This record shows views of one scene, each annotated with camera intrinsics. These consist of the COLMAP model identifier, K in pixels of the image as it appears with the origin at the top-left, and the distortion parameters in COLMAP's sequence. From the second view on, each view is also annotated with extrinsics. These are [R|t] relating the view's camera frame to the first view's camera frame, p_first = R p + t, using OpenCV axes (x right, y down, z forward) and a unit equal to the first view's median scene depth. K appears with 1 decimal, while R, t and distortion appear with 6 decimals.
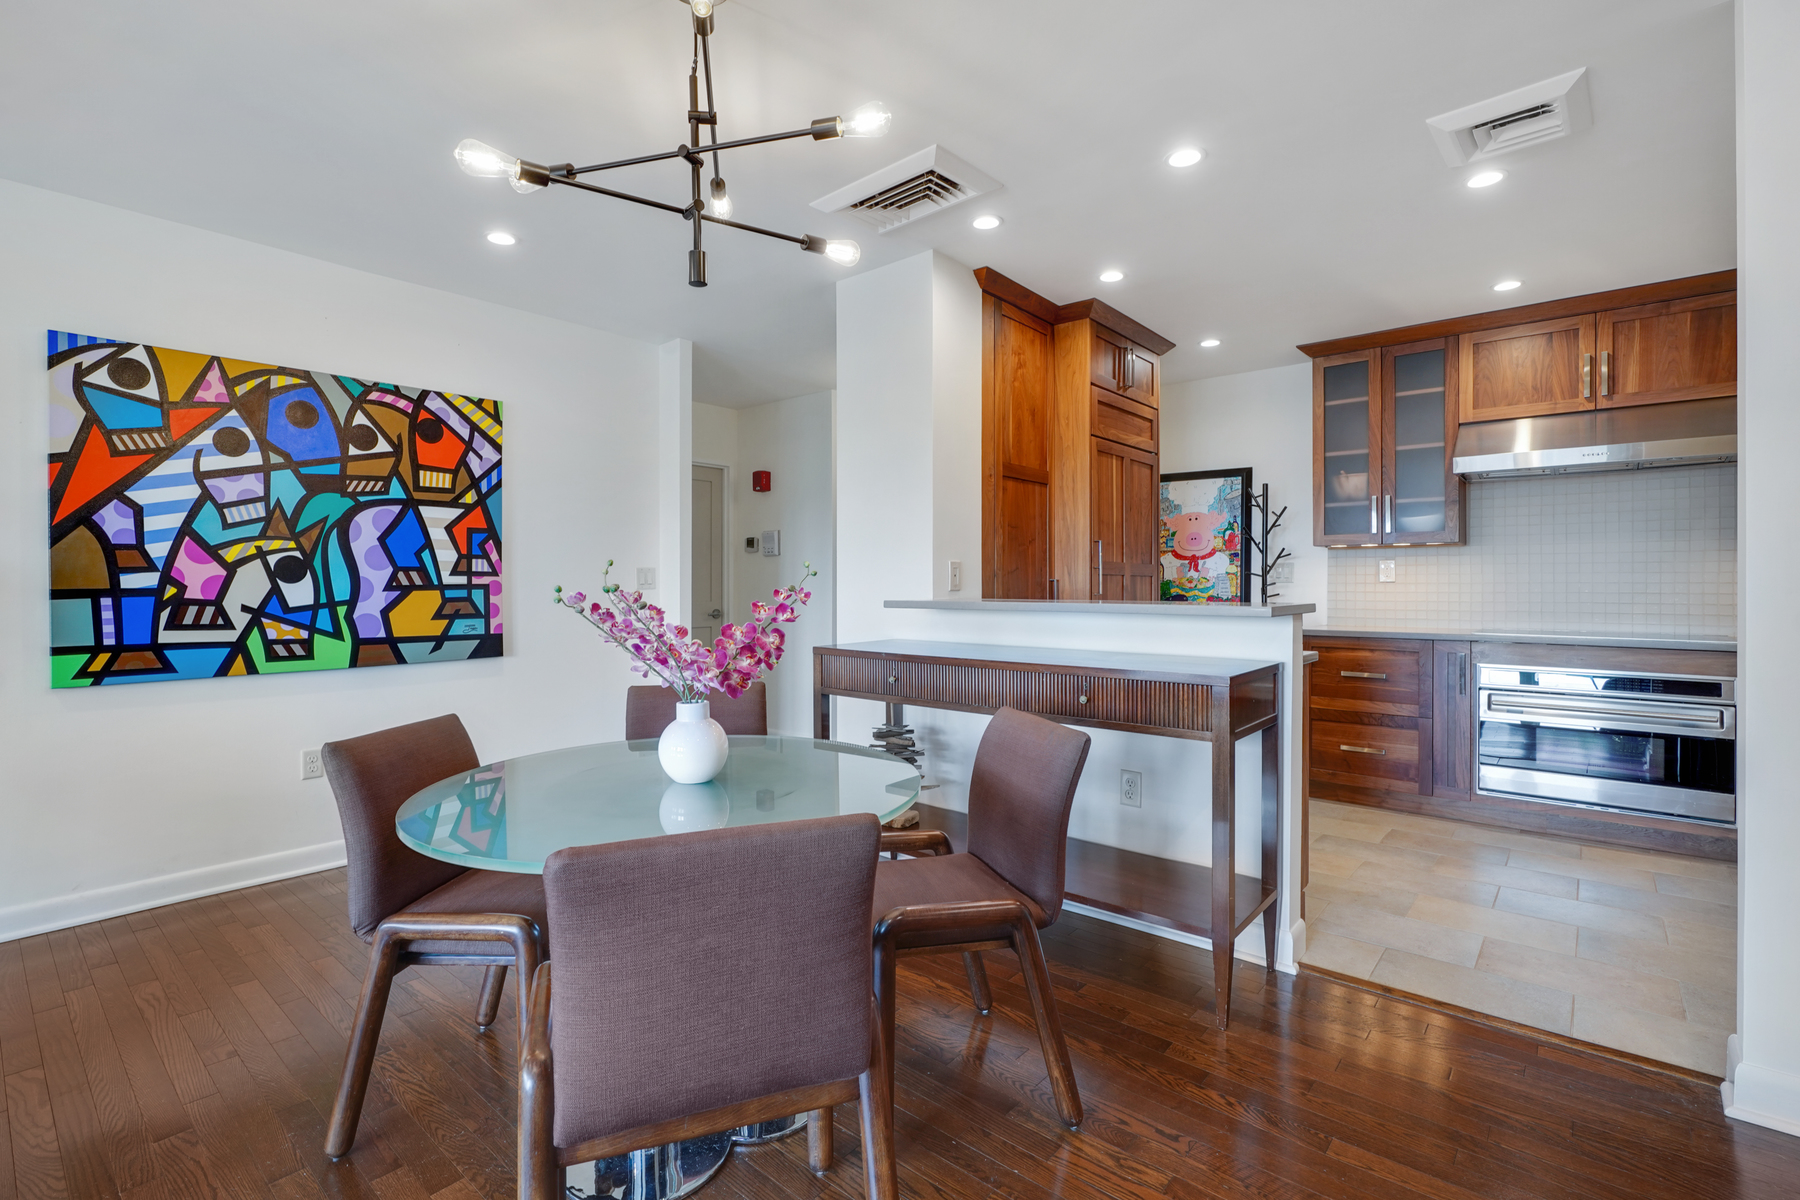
lens RADIAL K [[818.7, 0, 887.1], [0, 818.7, 585.0], [0, 0, 1]] dist [-0.007284, 0.000793]
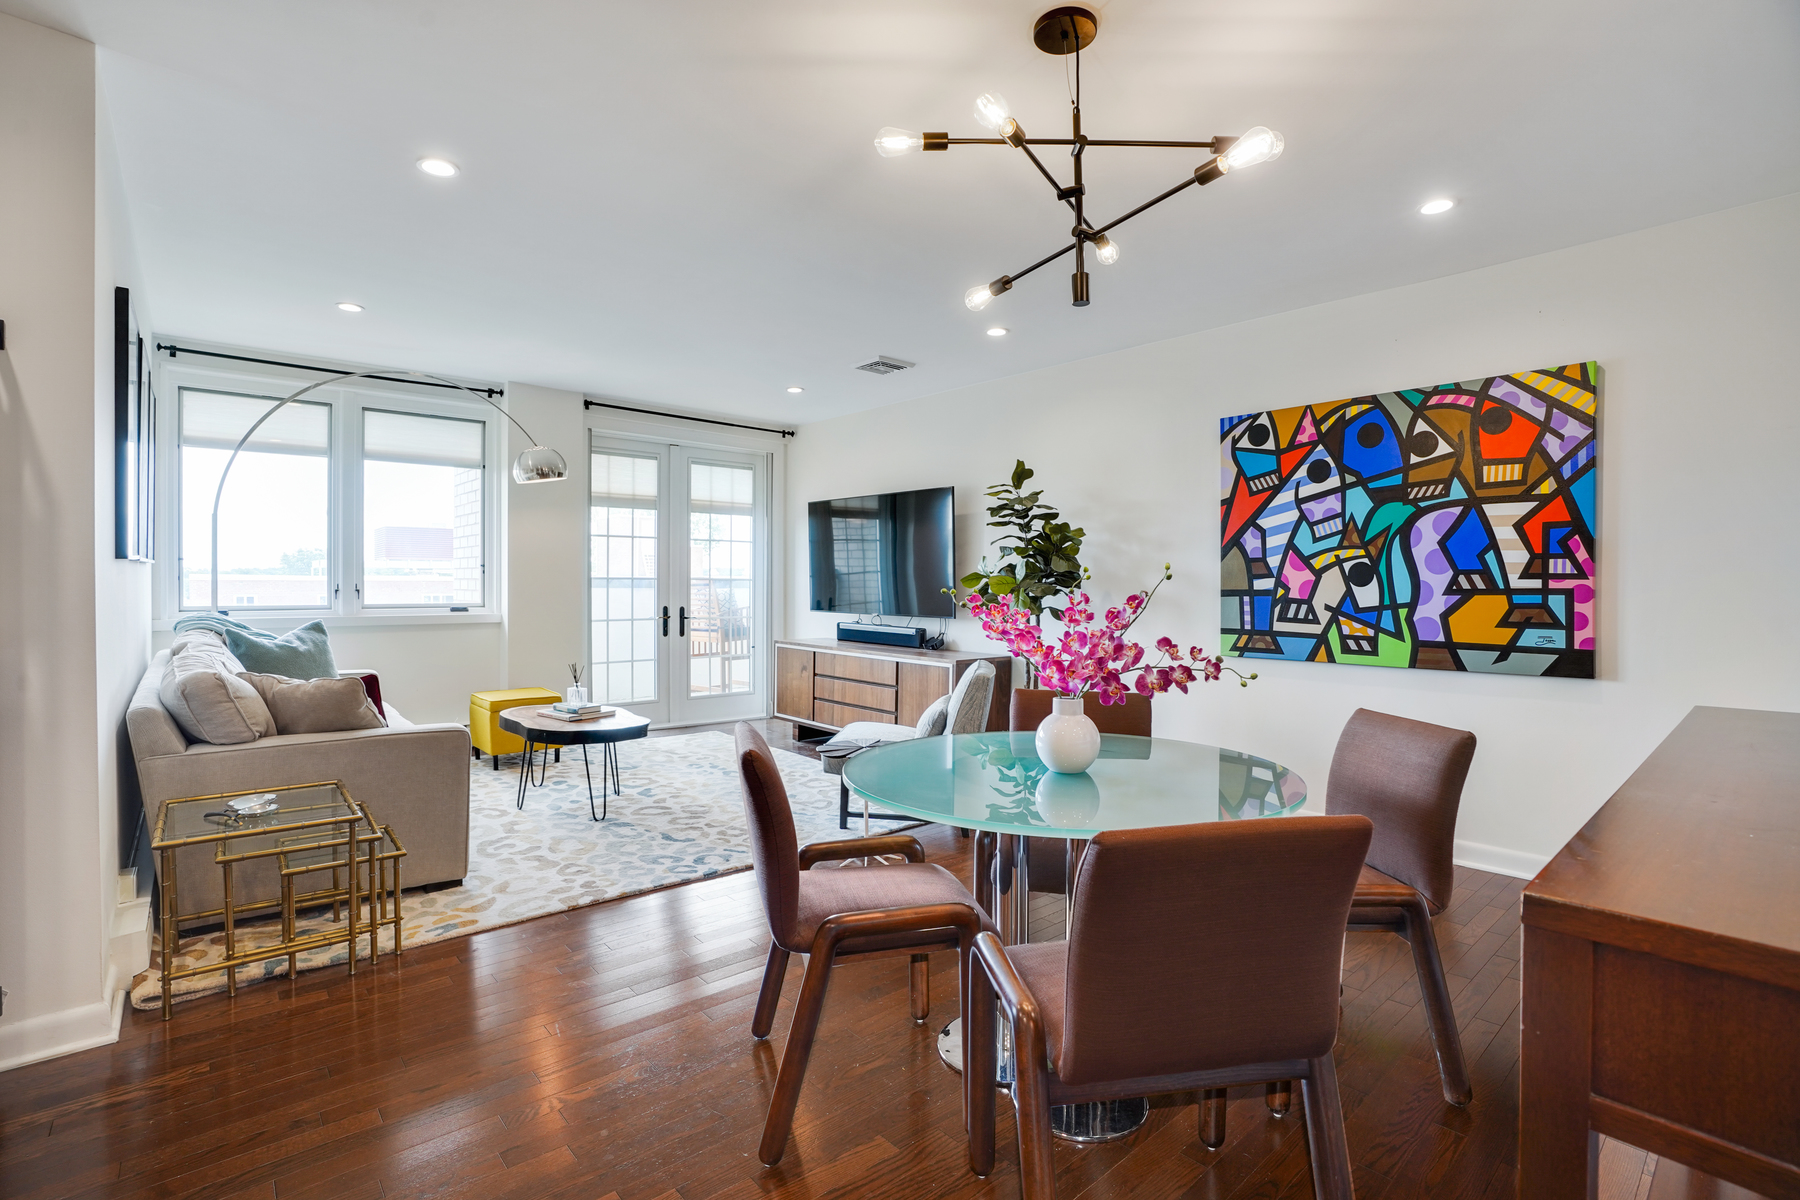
lens RADIAL K [[830.0, 0, 889.3], [0, 830.0, 595.8], [0, 0, 1]] dist [-0.080286, 0.034155]
pose [[-0.142302, 0.014420, -0.989718, 0.444250], [-0.004839, 0.999872, 0.015263, -0.003154], [0.989812, 0.006962, -0.142214, 0.474901]]
